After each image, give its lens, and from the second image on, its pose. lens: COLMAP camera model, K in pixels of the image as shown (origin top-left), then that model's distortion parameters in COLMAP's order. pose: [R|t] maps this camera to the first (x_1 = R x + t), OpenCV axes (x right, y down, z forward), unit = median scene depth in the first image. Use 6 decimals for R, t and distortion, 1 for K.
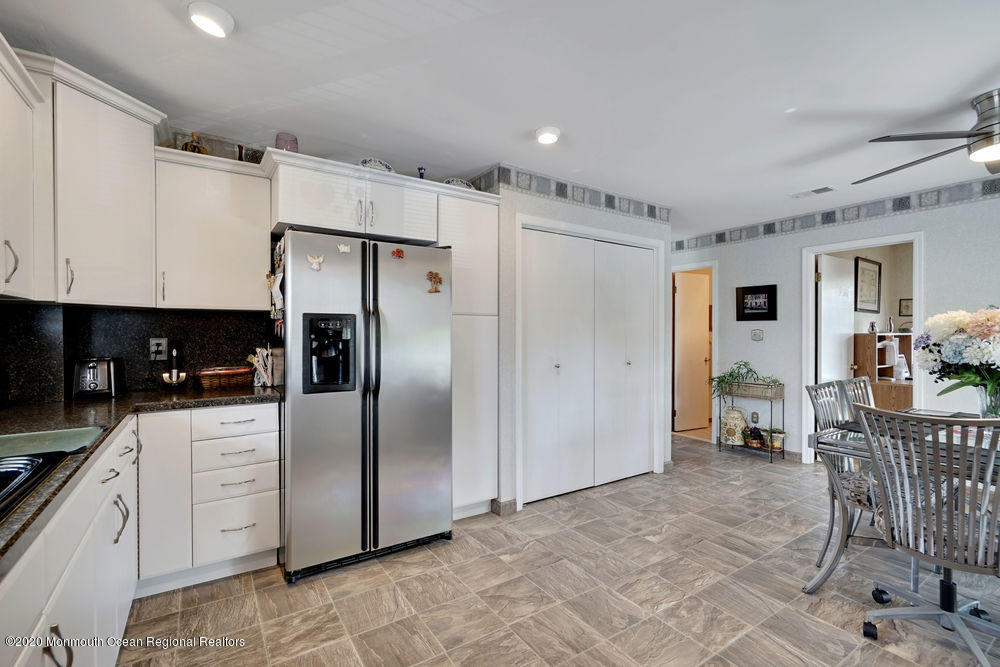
lens RADIAL K [[448.4, 0, 500.0], [0, 448.4, 333.5], [0, 0, 1]] dist [-0.003588, -0.000178]
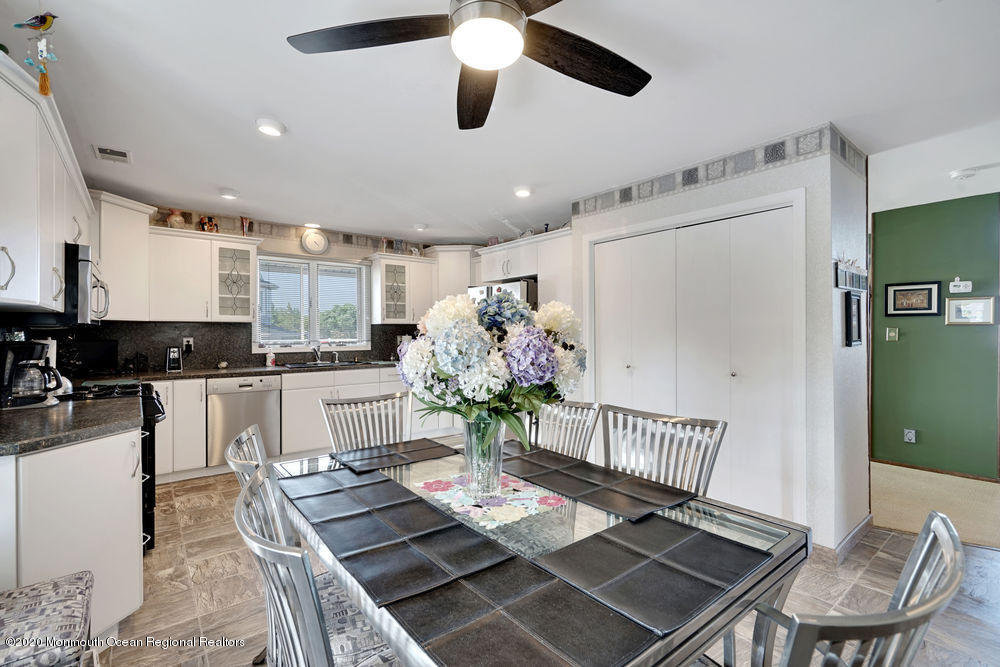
lens RADIAL K [[449.8, 0, 500.0], [0, 449.8, 333.5], [0, 0, 1]] dist [-0.000549, 0.000615]
pose [[0.086777, -0.000980, -0.996227, 1.470836], [0.001434, 0.999999, -0.000859, -0.003129], [0.996227, -0.001354, 0.086778, 0.803657]]
